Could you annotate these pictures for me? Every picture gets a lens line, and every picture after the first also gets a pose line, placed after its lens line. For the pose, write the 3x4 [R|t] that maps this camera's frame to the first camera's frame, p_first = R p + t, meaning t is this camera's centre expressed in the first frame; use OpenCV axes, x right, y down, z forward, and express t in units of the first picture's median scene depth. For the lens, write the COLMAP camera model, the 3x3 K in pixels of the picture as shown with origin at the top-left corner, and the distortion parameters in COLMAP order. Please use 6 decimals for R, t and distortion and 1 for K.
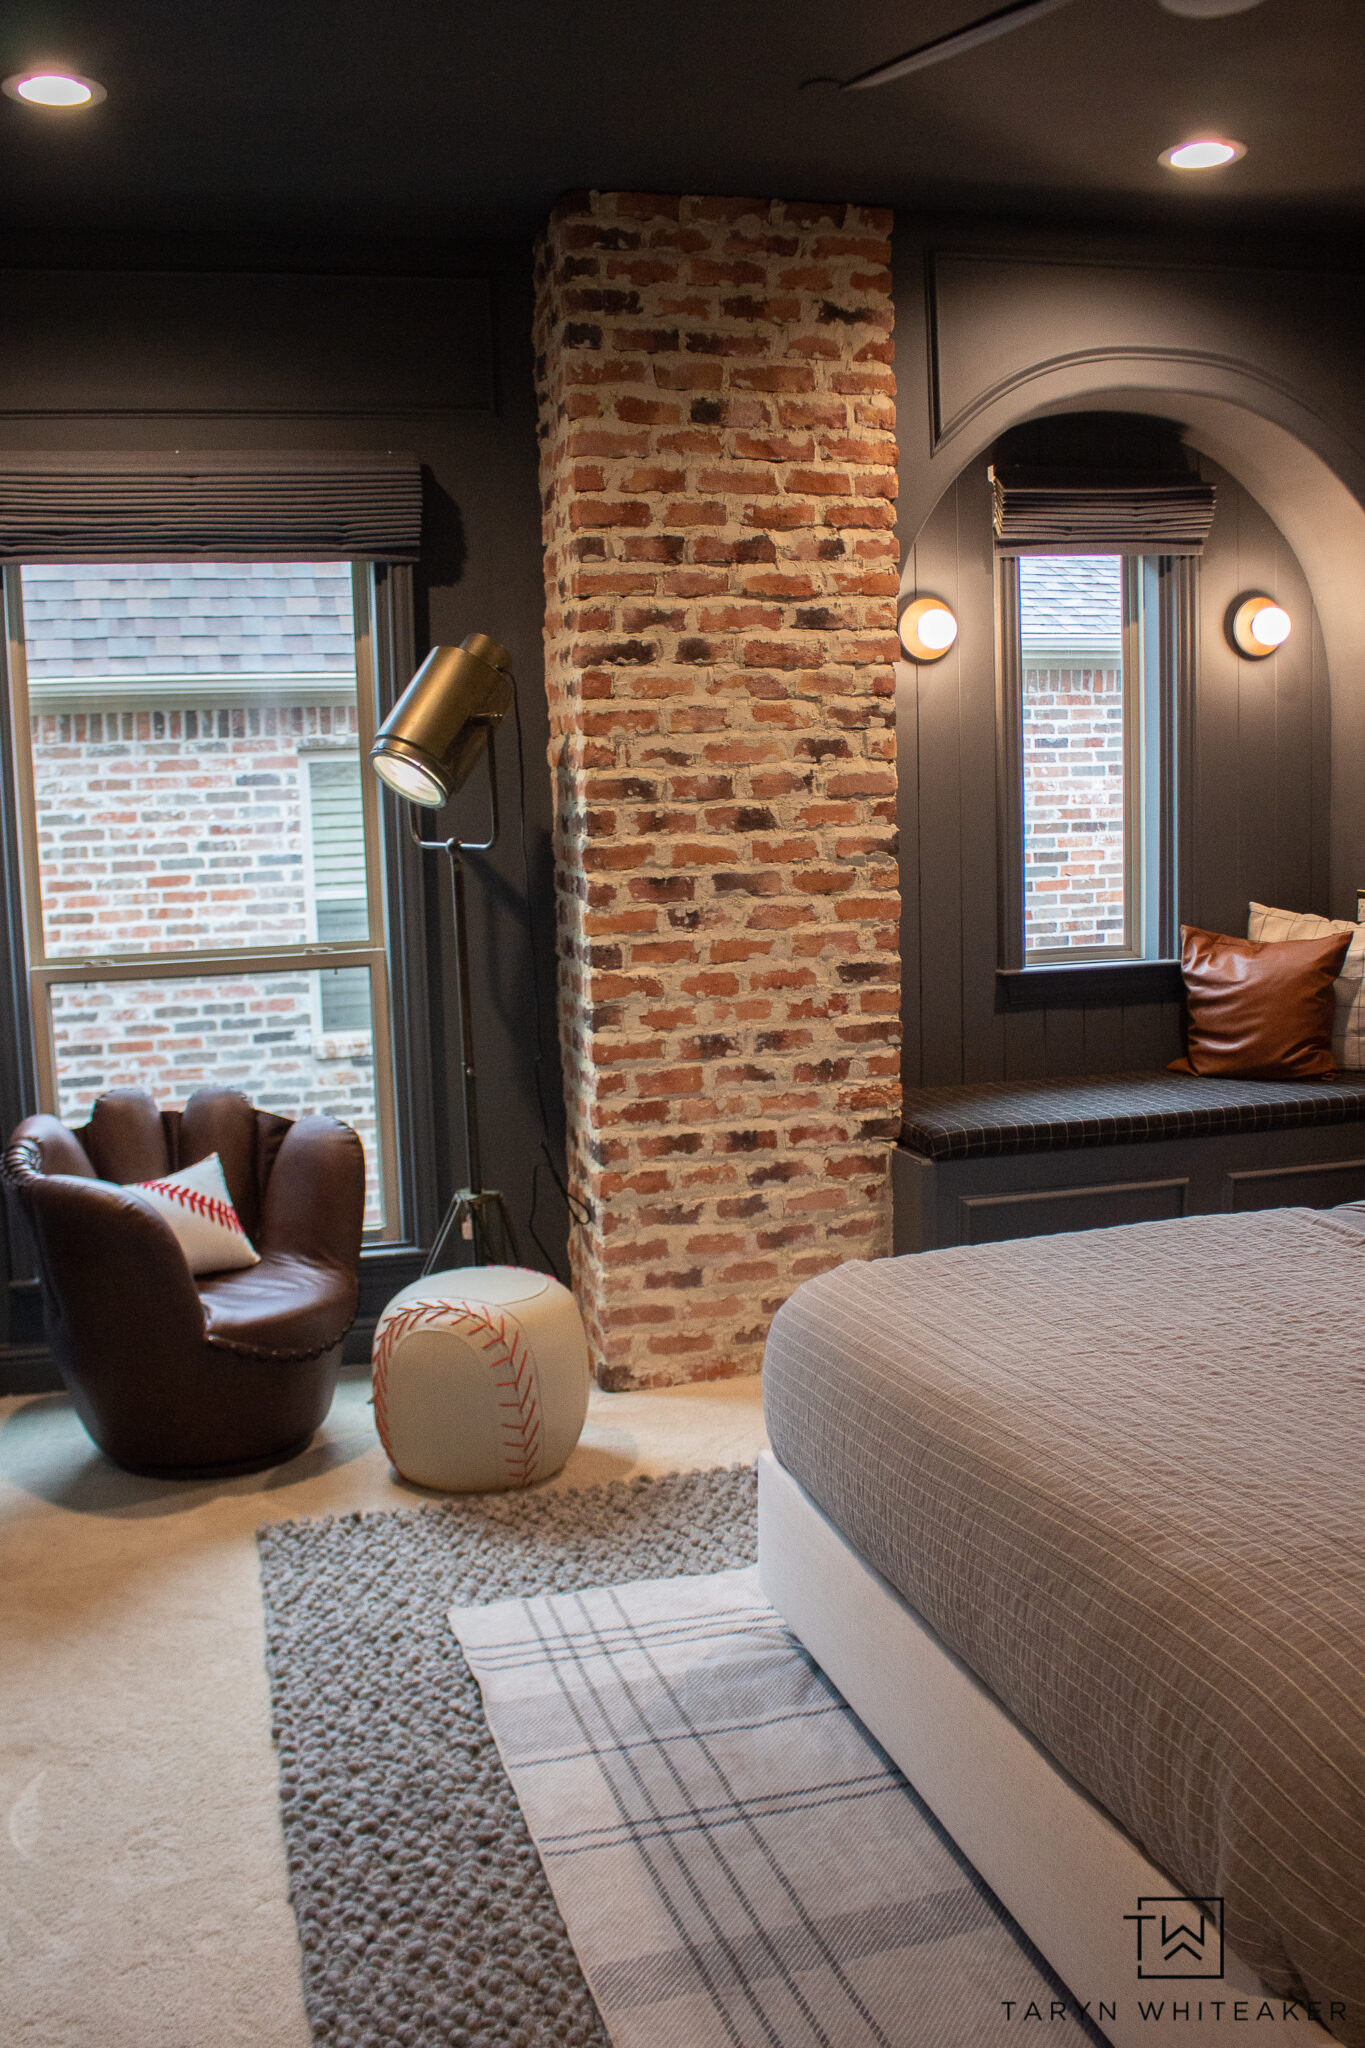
lens RADIAL K [[1725.8, 0, 676.2], [0, 1725.8, 1047.2], [0, 0, 1]] dist [-0.157848, 0.123963]
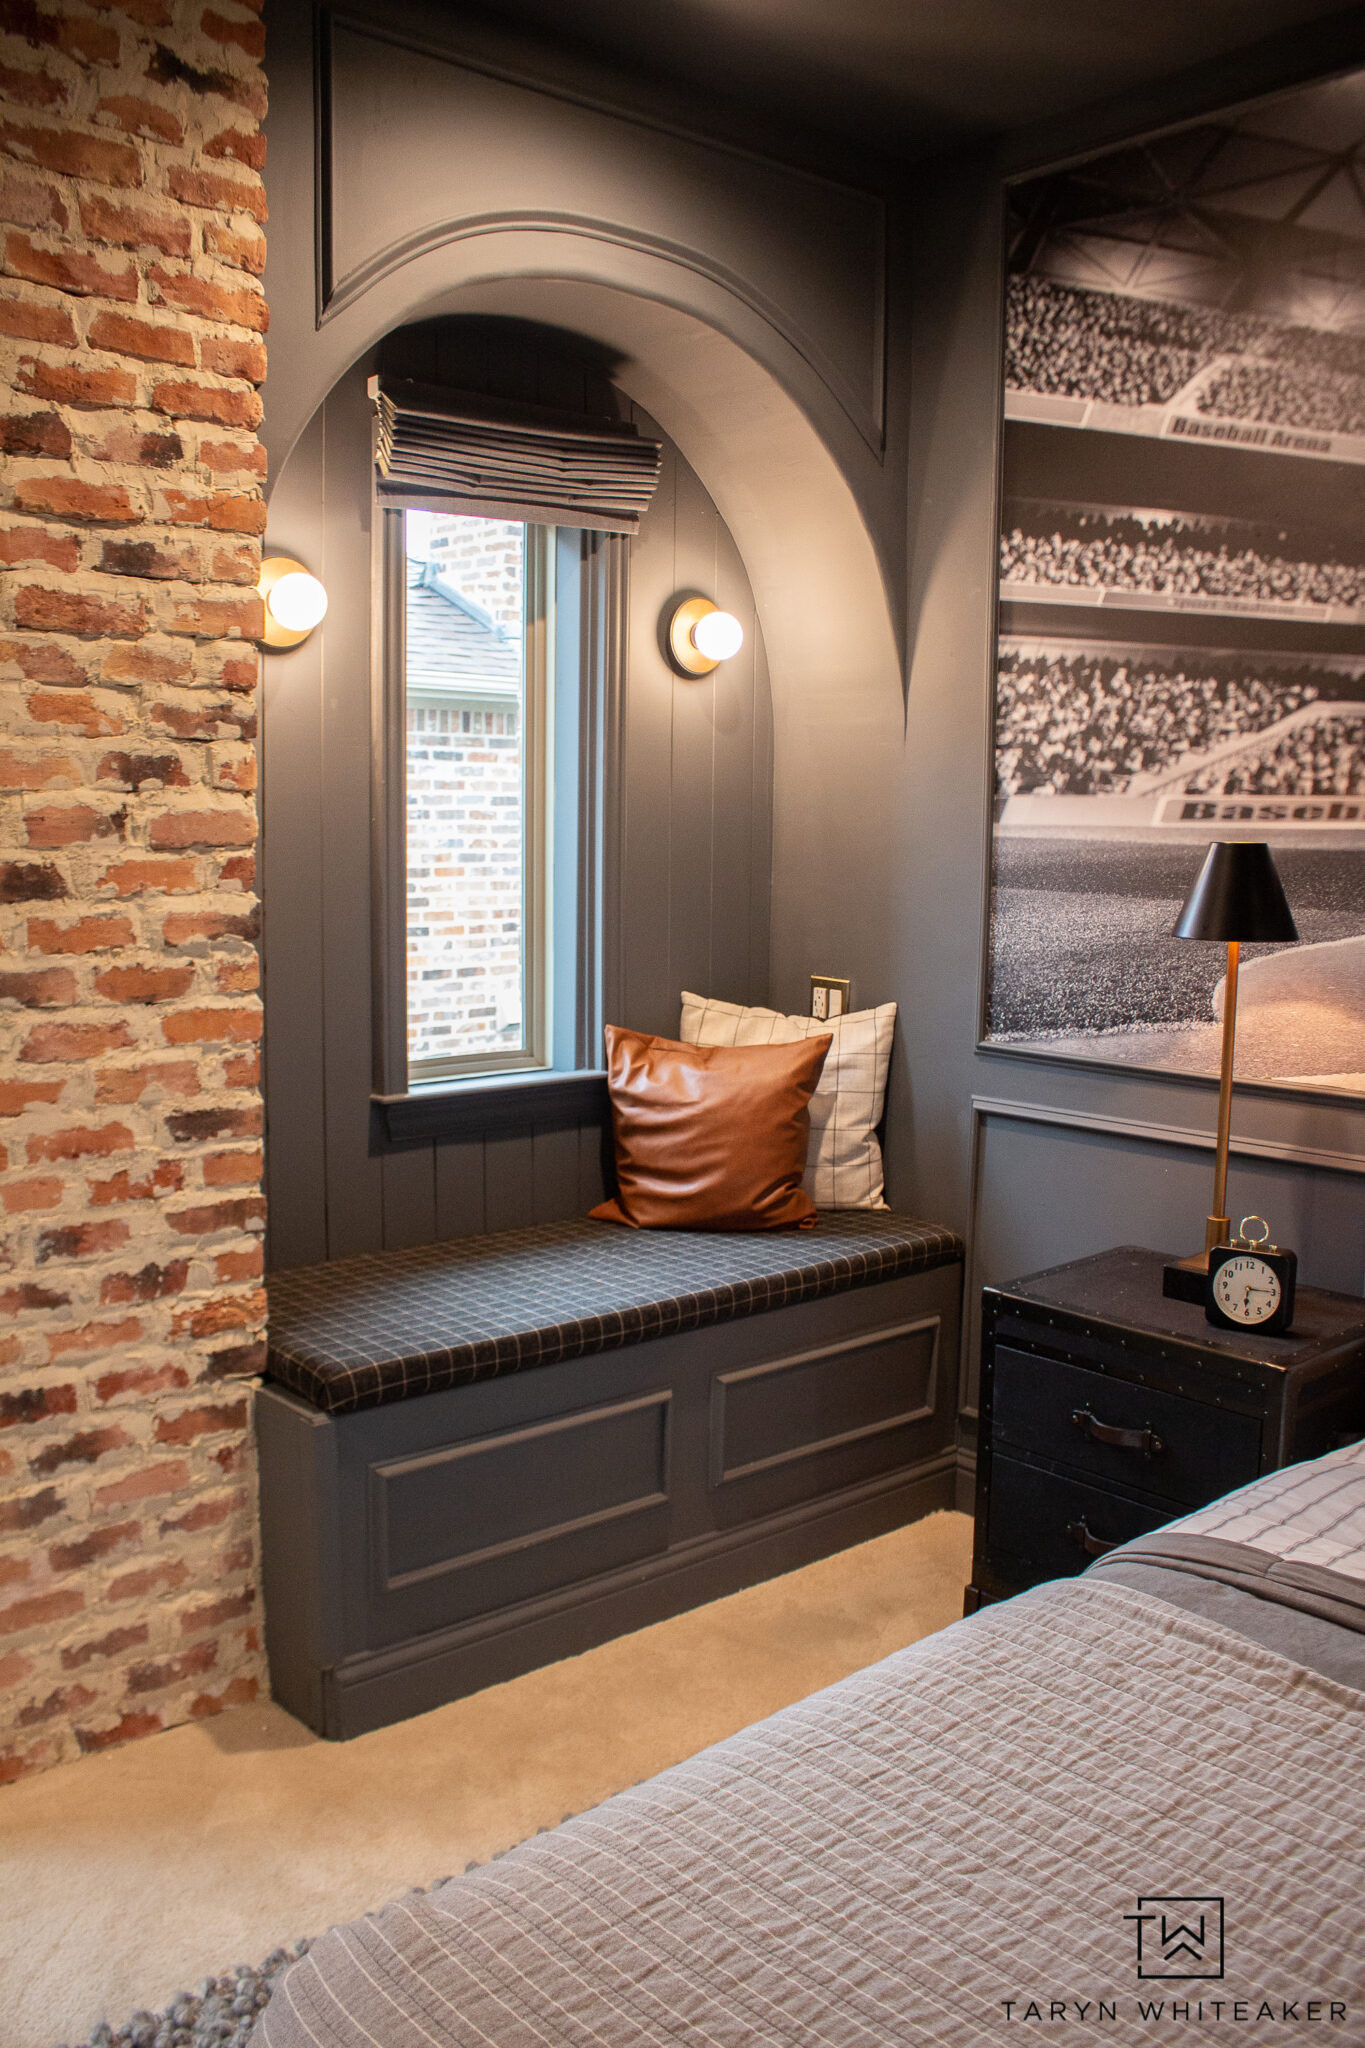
lens RADIAL K [[1725.8, 0, 676.2], [0, 1725.8, 1047.2], [0, 0, 1]] dist [-0.157848, 0.123963]
pose [[0.896888, -0.017986, 0.441892, -0.013985], [0.029537, 0.999378, -0.019272, -0.055205], [-0.441271, 0.030337, 0.896861, 0.361221]]
